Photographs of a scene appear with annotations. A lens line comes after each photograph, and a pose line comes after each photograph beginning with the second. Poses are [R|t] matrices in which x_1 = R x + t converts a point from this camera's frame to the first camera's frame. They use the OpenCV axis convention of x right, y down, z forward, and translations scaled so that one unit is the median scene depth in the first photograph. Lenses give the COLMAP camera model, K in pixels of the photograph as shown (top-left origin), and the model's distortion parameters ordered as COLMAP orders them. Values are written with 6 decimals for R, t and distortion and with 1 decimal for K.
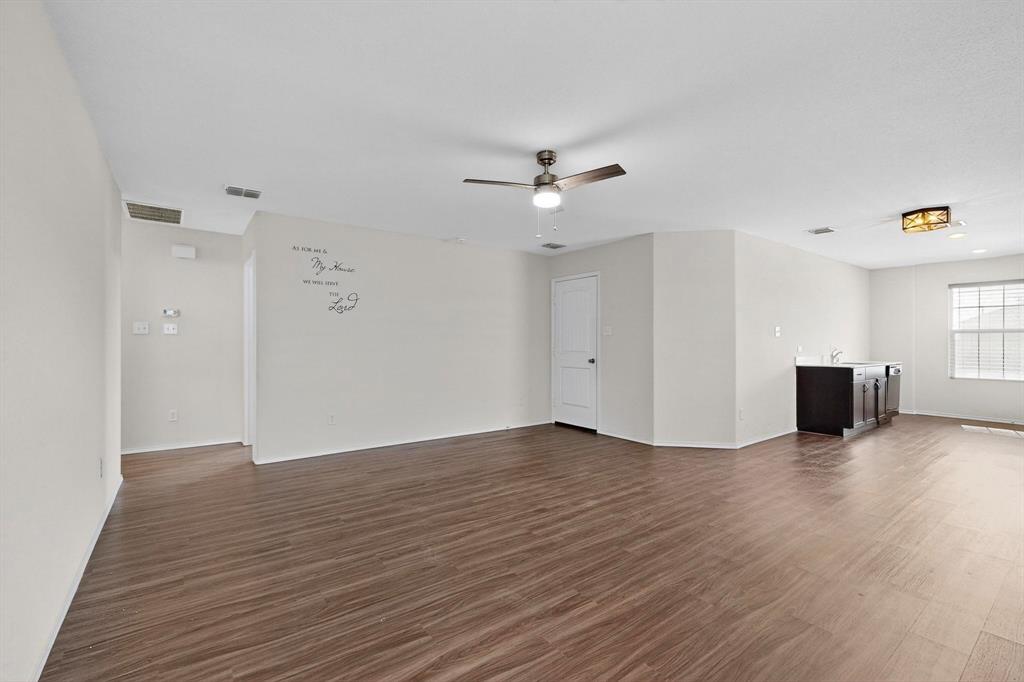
lens RADIAL K [[448.0, 0, 512.8], [0, 448.0, 341.0], [0, 0, 1]] dist [0.002100, 0.000187]
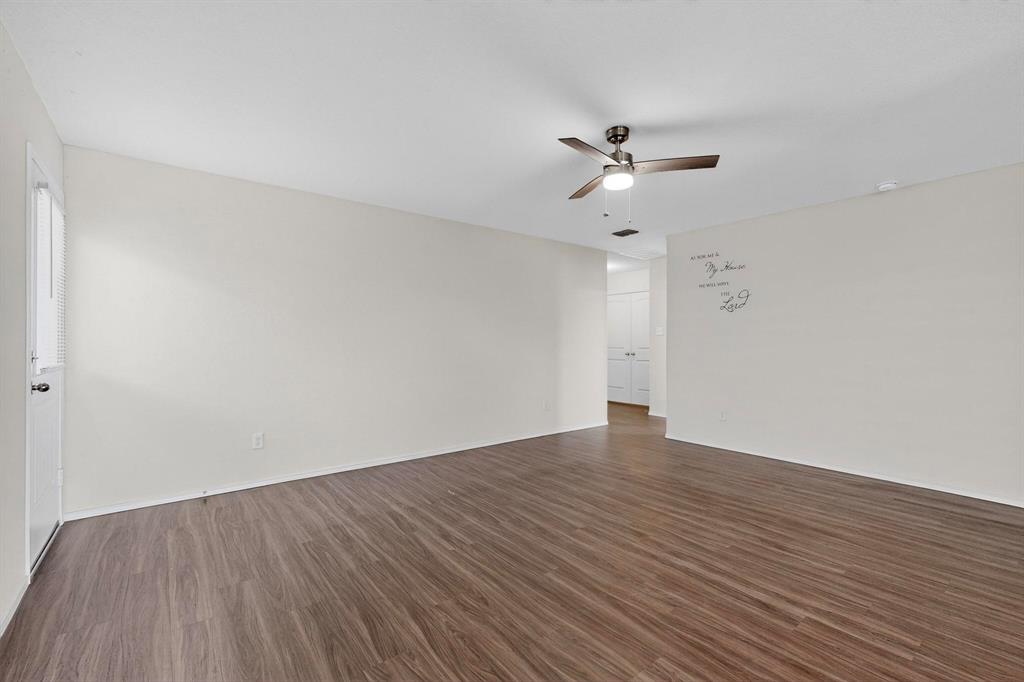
lens RADIAL K [[448.0, 0, 512.8], [0, 448.0, 340.4], [0, 0, 1]] dist [0.002100, 0.000187]
pose [[0.026819, 0.000342, -0.999640, 0.831395], [-0.000415, 1.000000, 0.000331, 0.002752], [0.999640, 0.000405, 0.026819, 0.658815]]
